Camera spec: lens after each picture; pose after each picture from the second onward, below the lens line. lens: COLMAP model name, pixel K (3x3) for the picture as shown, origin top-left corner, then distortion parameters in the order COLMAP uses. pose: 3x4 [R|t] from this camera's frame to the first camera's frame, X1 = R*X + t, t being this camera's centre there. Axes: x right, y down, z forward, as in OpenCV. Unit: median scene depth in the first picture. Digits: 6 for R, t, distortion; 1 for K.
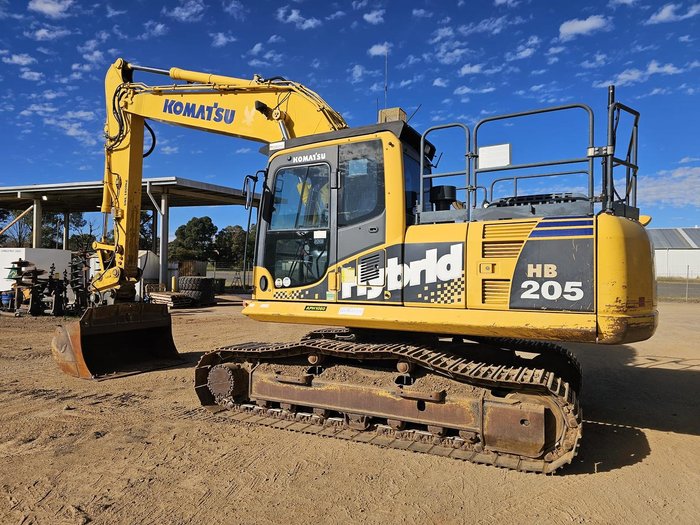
lens RADIAL K [[463.3, 0, 346.3], [0, 463.3, 261.5], [0, 0, 1]] dist [0.065595, -0.049332]
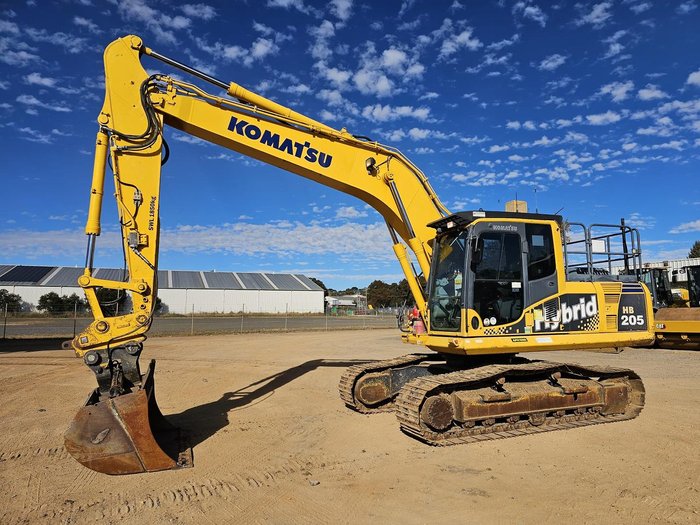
lens RADIAL K [[463.3, 0, 352.5], [0, 463.3, 263.8], [0, 0, 1]] dist [0.065595, -0.049332]
pose [[0.658302, 0.060538, 0.750316, -1.473396], [-0.003026, 0.996966, -0.077784, -0.012979], [-0.752748, 0.048935, 0.656488, 0.474080]]
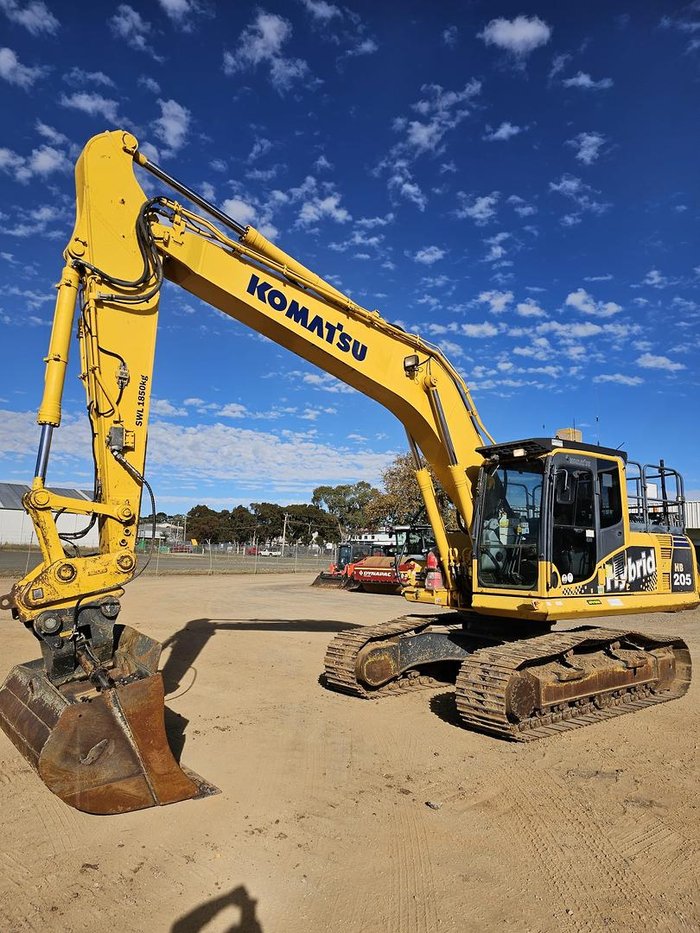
lens RADIAL K [[617.5, 0, 343.8], [0, 617.5, 458.9], [0, 0, 1]] dist [0.065595, -0.049332]
pose [[0.412815, 0.136064, 0.900595, -1.743138], [-0.046438, 0.990637, -0.128381, -0.017410], [-0.909630, 0.011176, 0.415268, 0.951450]]
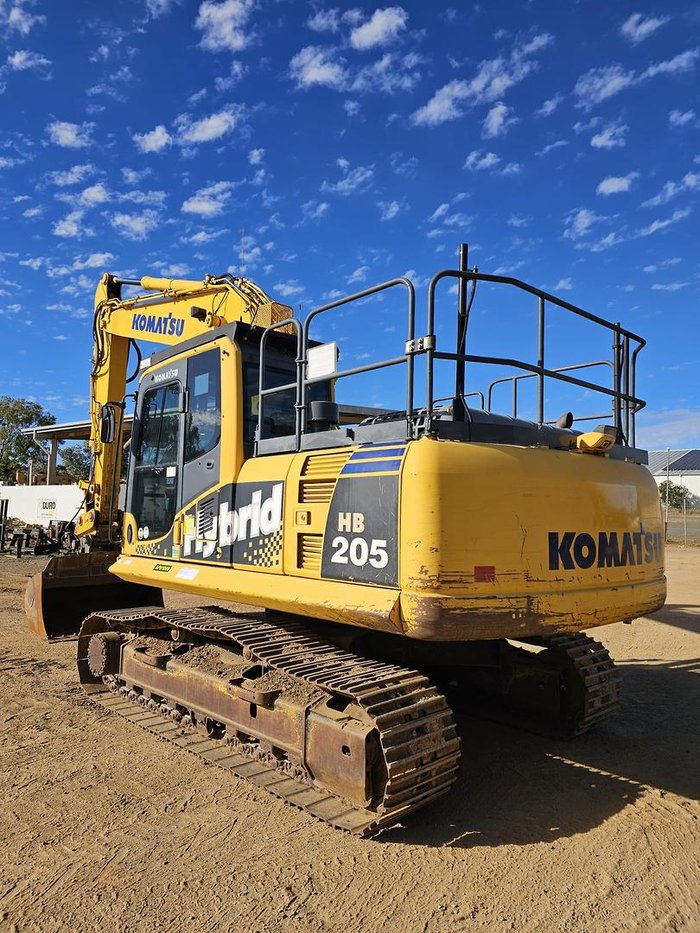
lens RADIAL K [[617.5, 0, 343.0], [0, 617.5, 454.1], [0, 0, 1]] dist [0.065595, -0.049332]
pose [[0.943404, -0.030699, -0.330221, 0.585425], [0.009320, 0.997768, -0.066129, -0.017096], [0.331513, 0.059309, 0.941584, 0.114139]]
